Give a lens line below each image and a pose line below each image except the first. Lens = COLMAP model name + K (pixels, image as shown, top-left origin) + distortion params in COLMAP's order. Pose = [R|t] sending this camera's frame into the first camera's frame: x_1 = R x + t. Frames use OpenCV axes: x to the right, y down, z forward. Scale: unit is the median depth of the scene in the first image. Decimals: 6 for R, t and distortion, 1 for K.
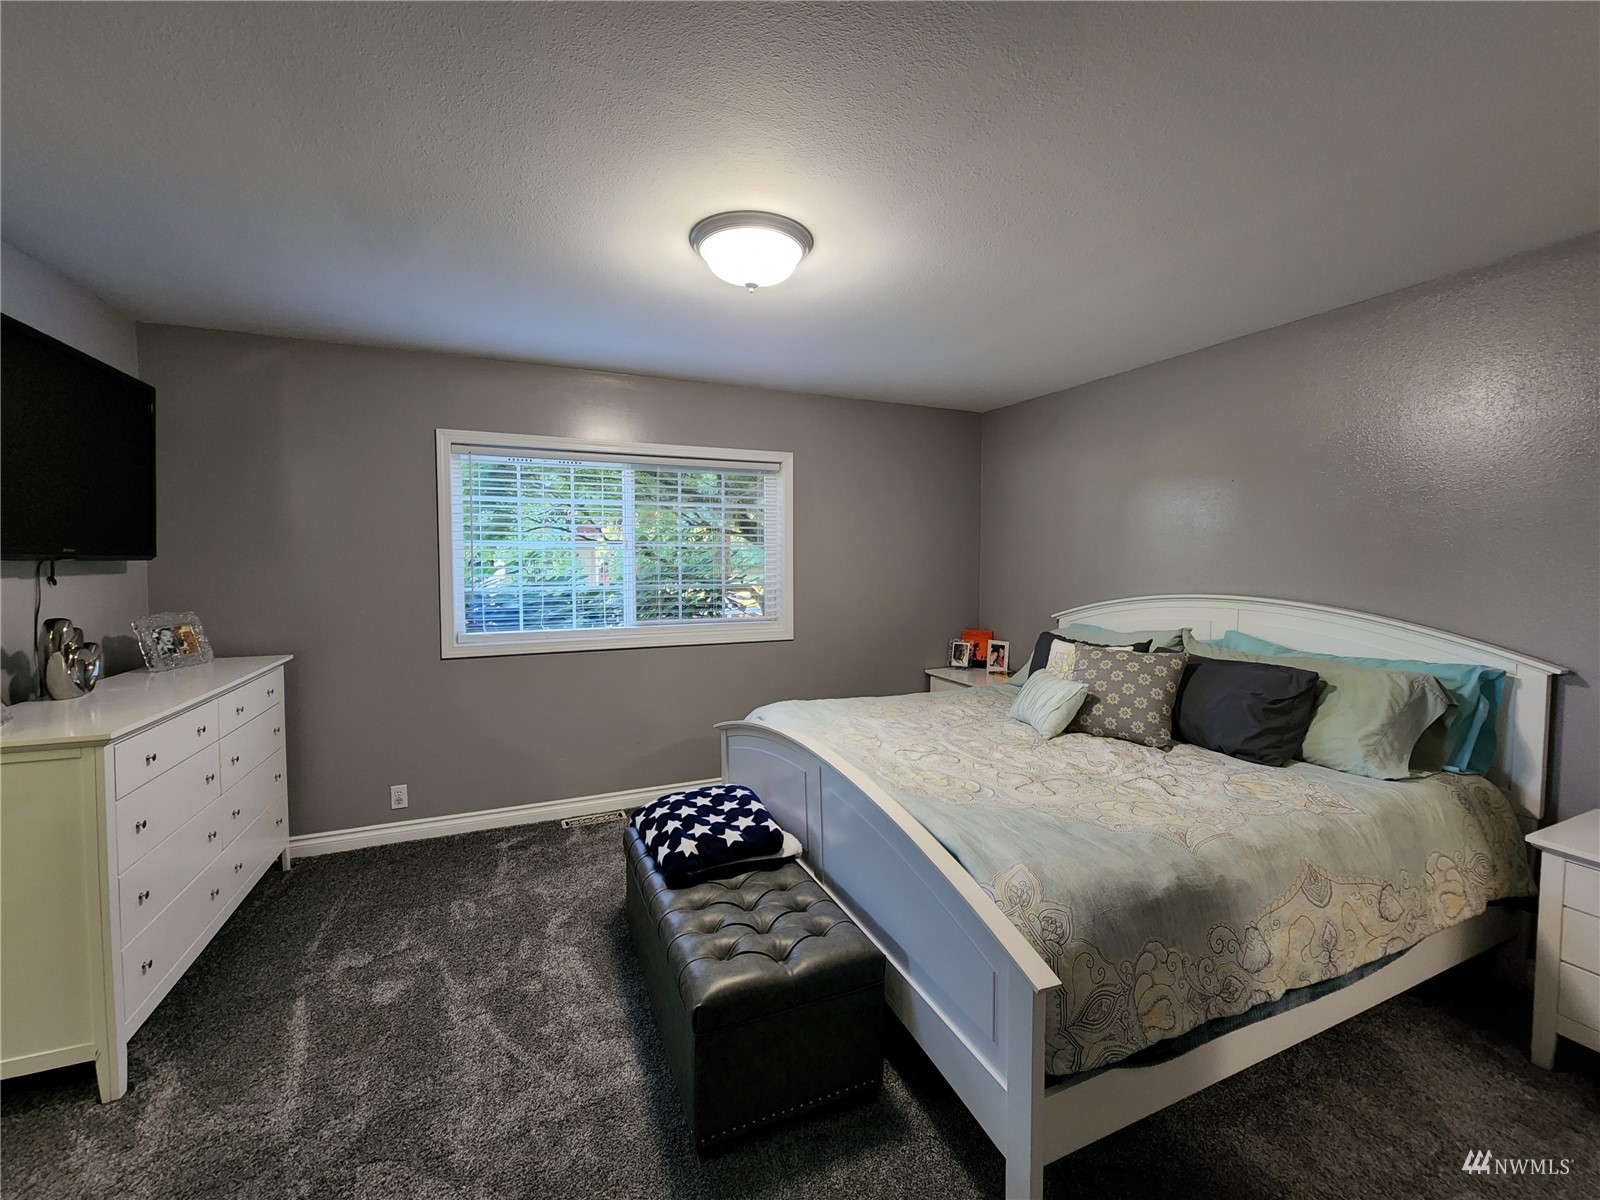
lens RADIAL K [[652.1, 0, 797.5], [0, 652.1, 593.5], [0, 0, 1]] dist [0.002356, 0.001102]
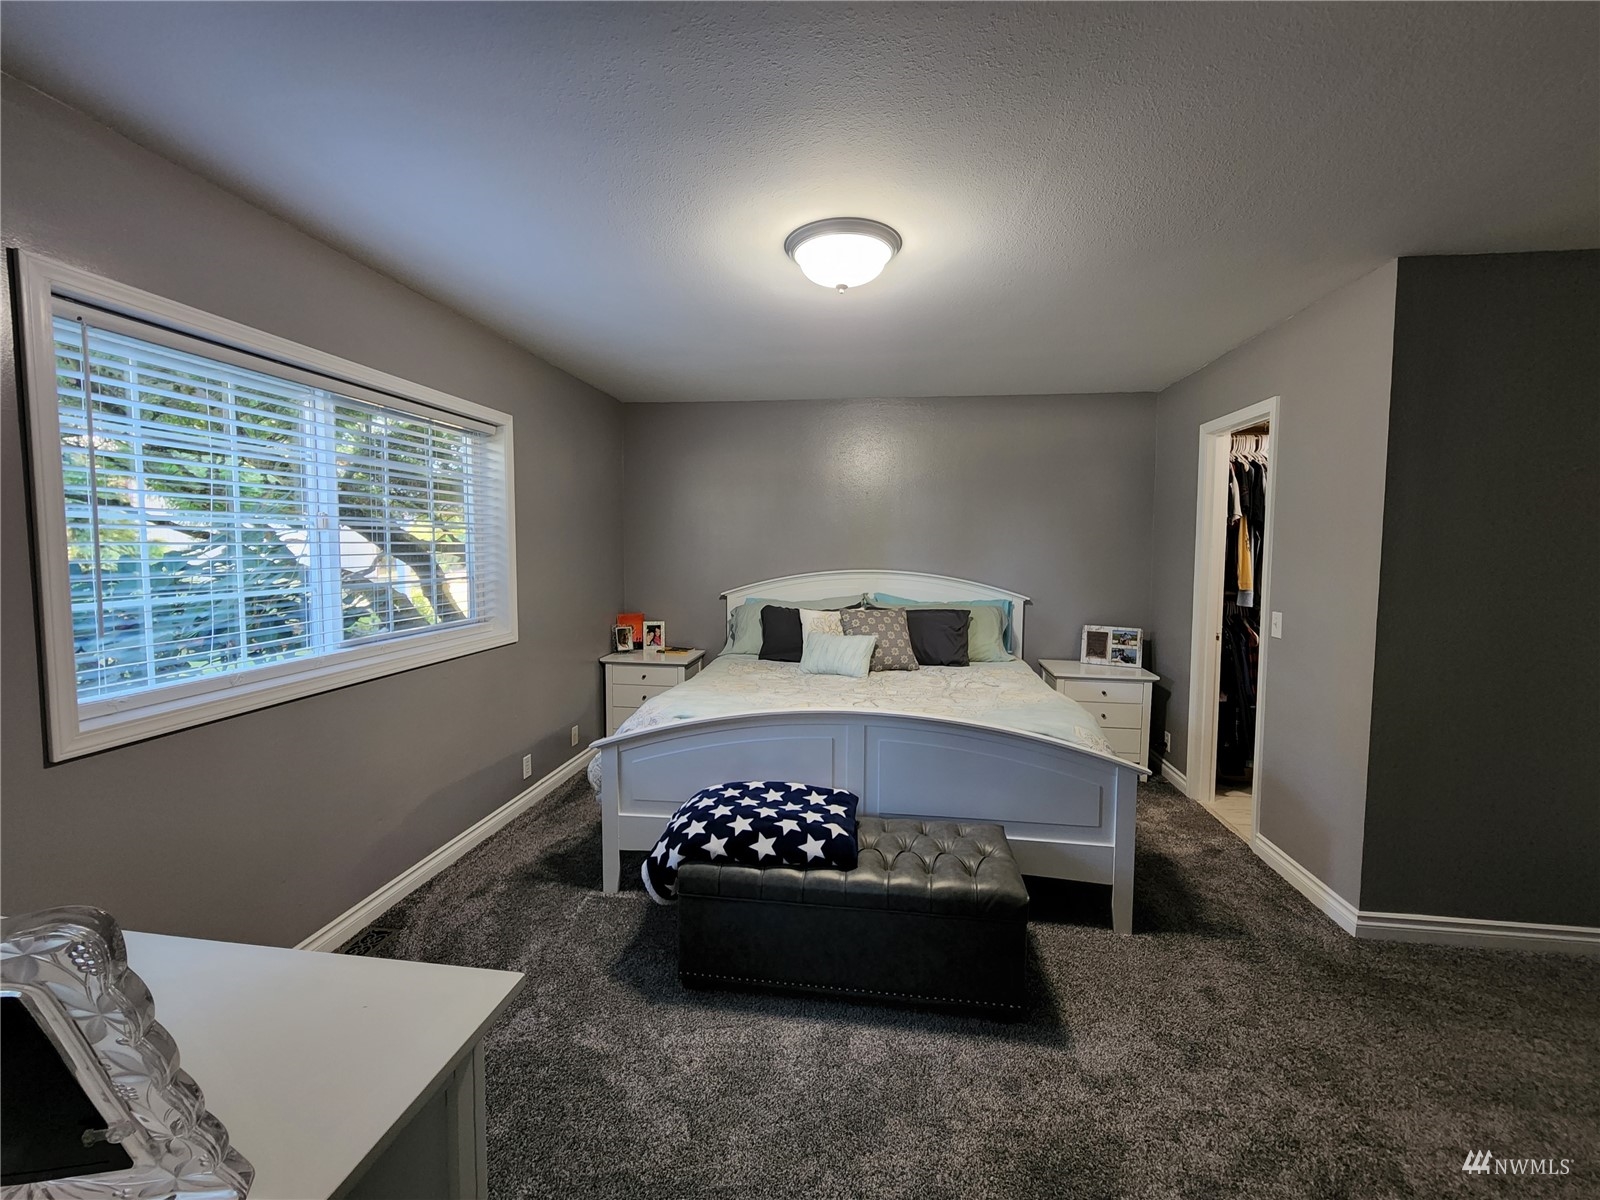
lens RADIAL K [[652.1, 0, 797.5], [0, 652.1, 593.5], [0, 0, 1]] dist [0.002356, 0.001102]
pose [[0.525630, -0.060512, 0.848559, -0.532222], [0.041832, 0.998099, 0.045263, -0.013640], [-0.849684, 0.011705, 0.527162, 0.260856]]
